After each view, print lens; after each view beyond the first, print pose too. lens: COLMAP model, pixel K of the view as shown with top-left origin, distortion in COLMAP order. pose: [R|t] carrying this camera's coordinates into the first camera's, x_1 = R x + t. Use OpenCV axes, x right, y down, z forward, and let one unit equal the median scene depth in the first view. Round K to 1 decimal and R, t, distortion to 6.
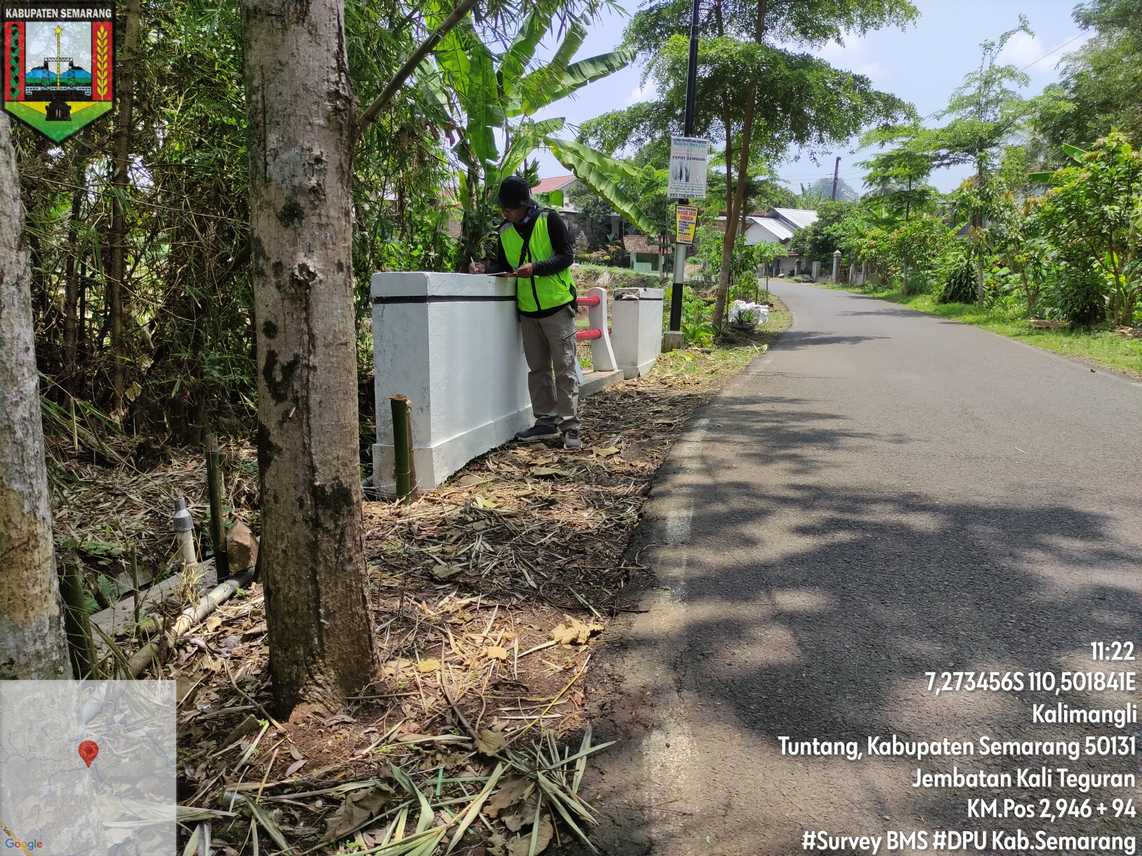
lens RADIAL K [[843.0, 0, 569.0], [0, 843.0, 427.2], [0, 0, 1]] dist [0.052537, -0.052070]
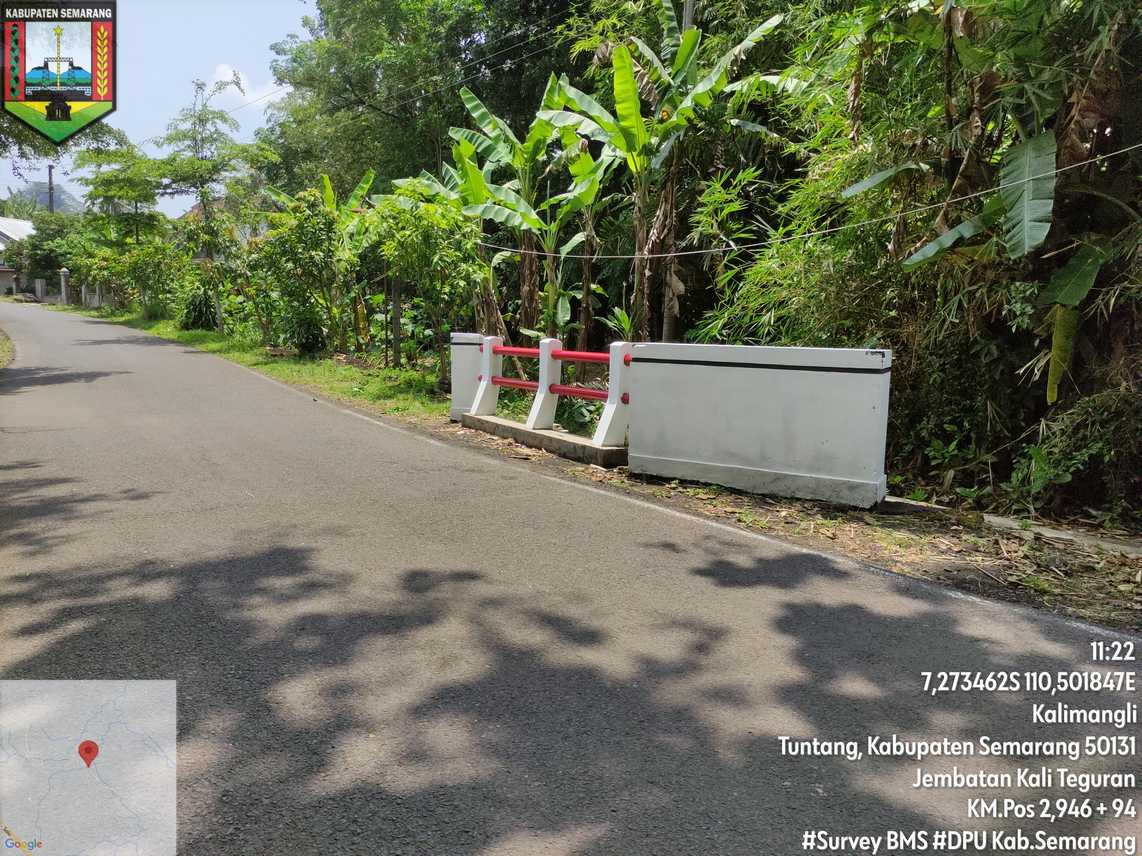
lens RADIAL K [[843.0, 0, 569.0], [0, 843.0, 427.2], [0, 0, 1]] dist [0.052537, -0.052070]
pose [[0.677773, -0.095895, 0.728991, 0.000887], [0.111087, 0.993433, 0.027399, -0.012584], [-0.726831, 0.062411, 0.683974, -0.024192]]
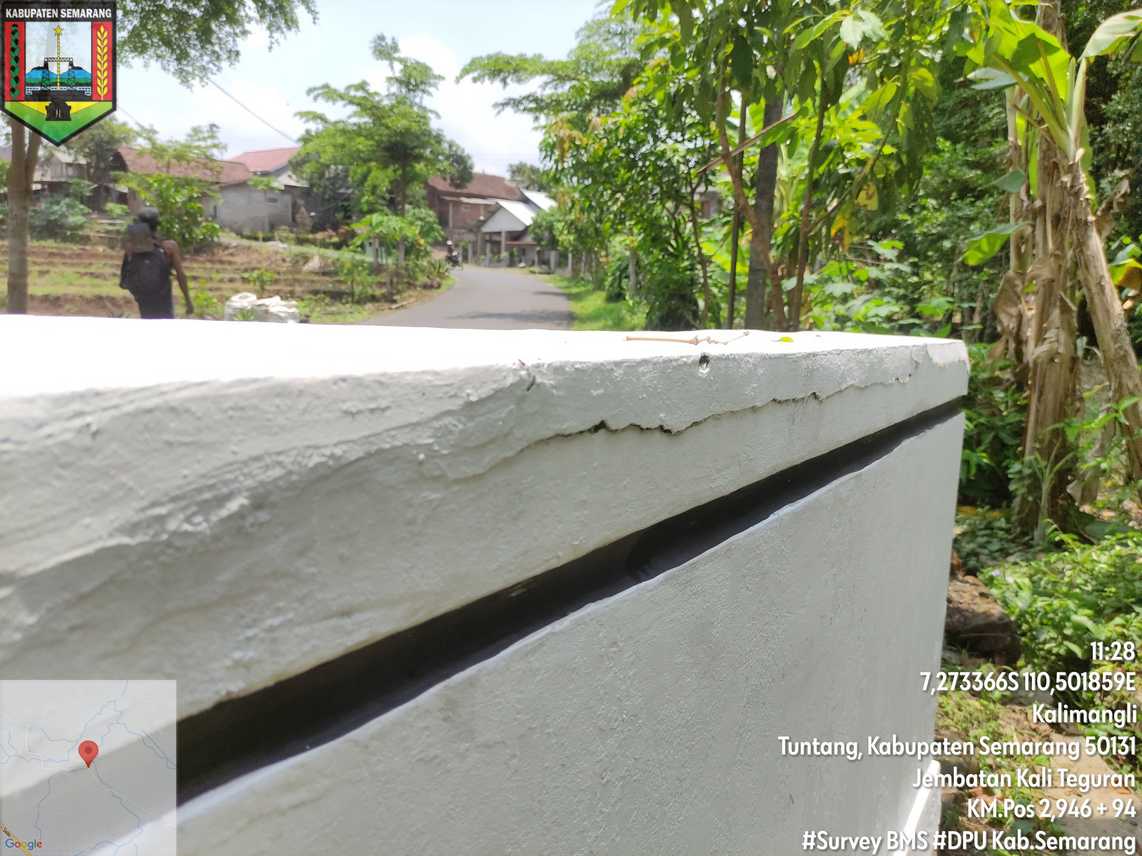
lens RADIAL K [[851.0, 0, 571.0], [0, 851.0, 428.0], [0, 0, 1]] dist [0.033749, -0.032708]
pose [[0.976737, -0.016551, 0.213802, 0.382939], [0.014124, 0.999817, 0.012871, -0.066151], [-0.213976, -0.009552, 0.976792, 0.388262]]
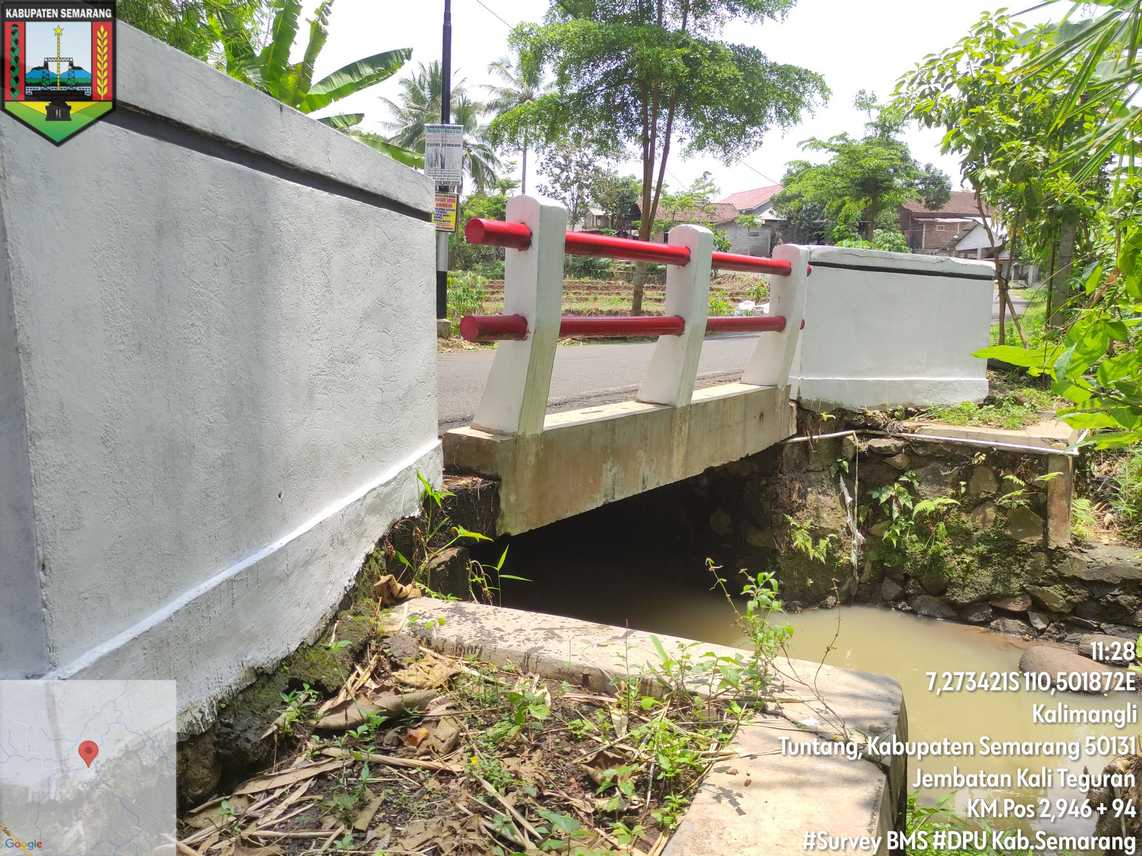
lens RADIAL K [[843.0, 0, 569.0], [0, 843.0, 427.2], [0, 0, 1]] dist [0.052537, -0.052070]
pose [[0.950104, 0.042491, -0.309027, 0.388613], [-0.047865, 0.998805, -0.009826, 0.011229], [0.308240, 0.024127, 0.951002, 0.065588]]
